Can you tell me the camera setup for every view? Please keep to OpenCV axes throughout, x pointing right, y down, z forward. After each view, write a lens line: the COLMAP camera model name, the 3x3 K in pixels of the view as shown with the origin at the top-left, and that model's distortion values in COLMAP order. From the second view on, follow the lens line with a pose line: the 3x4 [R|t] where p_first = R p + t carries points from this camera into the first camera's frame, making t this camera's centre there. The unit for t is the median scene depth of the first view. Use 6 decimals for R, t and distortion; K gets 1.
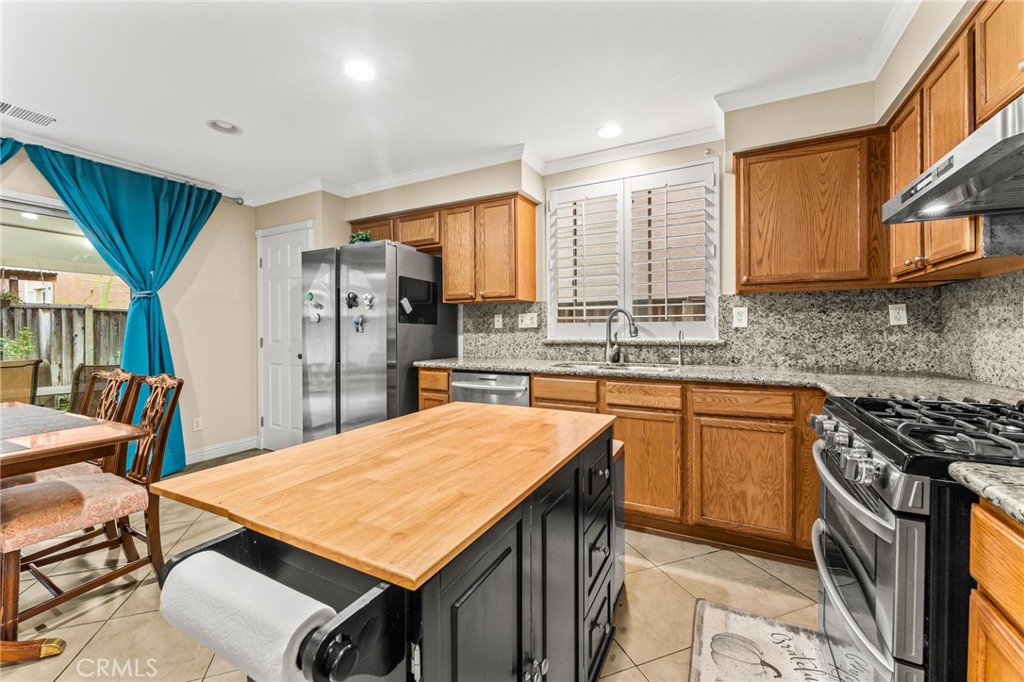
lens RADIAL K [[414.8, 0, 508.3], [0, 414.8, 332.0], [0, 0, 1]] dist [-0.000718, -0.000187]
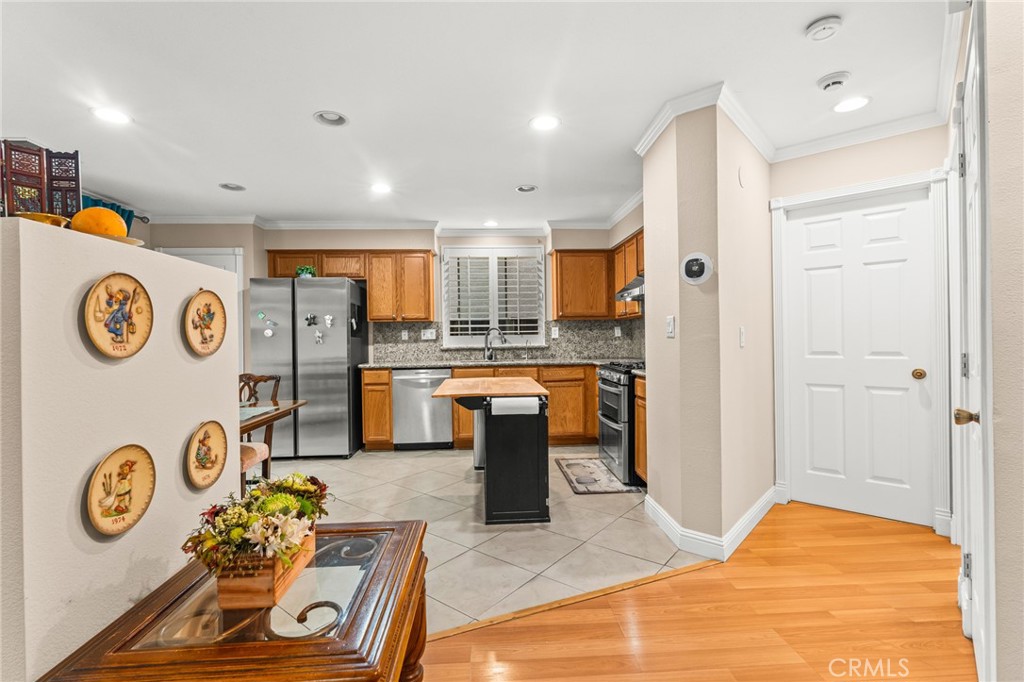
lens RADIAL K [[473.2, 0, 512.0], [0, 473.2, 340.8], [0, 0, 1]] dist [0.000156, -0.000050]
pose [[0.852473, -0.011204, 0.522651, -0.648189], [0.014069, 0.999900, -0.001511, 0.001862], [-0.522582, 0.008641, 0.852545, -0.644795]]
